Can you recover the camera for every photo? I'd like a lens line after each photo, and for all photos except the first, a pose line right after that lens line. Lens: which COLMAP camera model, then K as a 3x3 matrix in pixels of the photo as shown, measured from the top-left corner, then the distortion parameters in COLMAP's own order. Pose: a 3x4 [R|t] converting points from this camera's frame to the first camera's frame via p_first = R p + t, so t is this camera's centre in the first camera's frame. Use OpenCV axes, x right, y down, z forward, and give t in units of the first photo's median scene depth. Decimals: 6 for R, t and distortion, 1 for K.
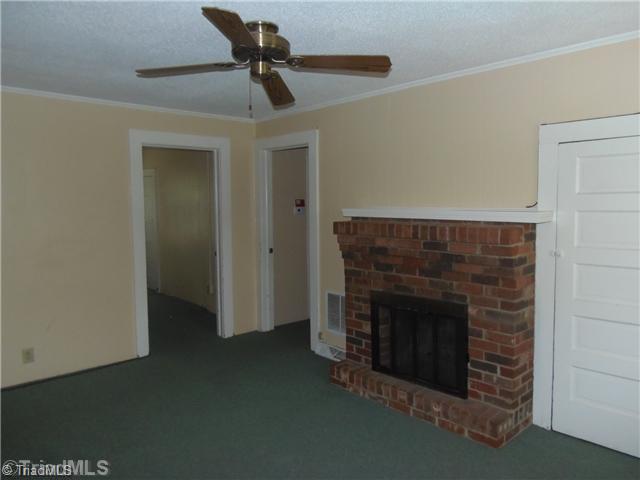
lens RADIAL K [[470.3, 0, 323.9], [0, 470.3, 234.9], [0, 0, 1]] dist [-0.009286, -0.007323]
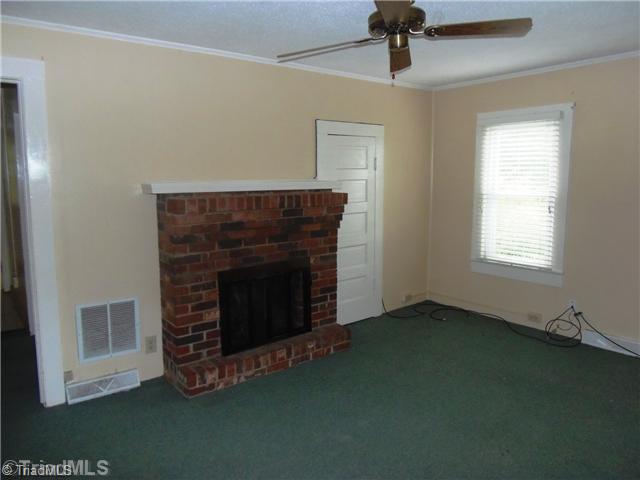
lens RADIAL K [[470.3, 0, 323.9], [0, 470.3, 234.9], [0, 0, 1]] dist [-0.009286, -0.007323]
pose [[0.078903, -0.122399, 0.989340, -0.880336], [0.081612, 0.989895, 0.115959, -0.048249], [-0.993536, 0.071593, 0.088094, 0.803549]]
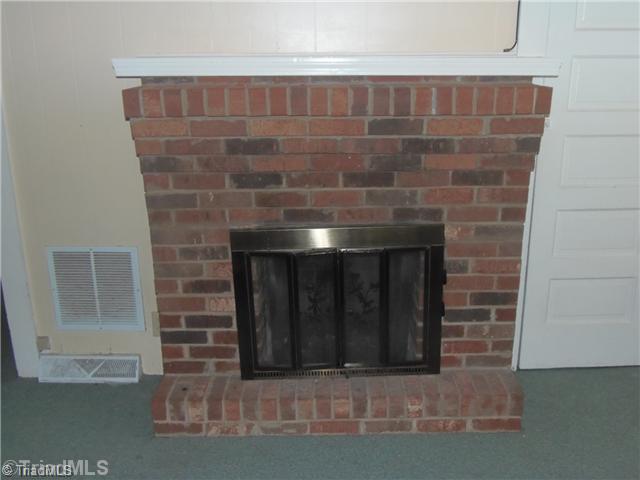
lens RADIAL K [[604.5, 0, 333.1], [0, 604.5, 233.0], [0, 0, 1]] dist [-0.005475, -0.002709]
pose [[0.673421, -0.208505, 0.709246, -0.306229], [0.056307, 0.971081, 0.232017, -0.021082], [-0.737112, -0.116309, 0.665687, 0.571278]]
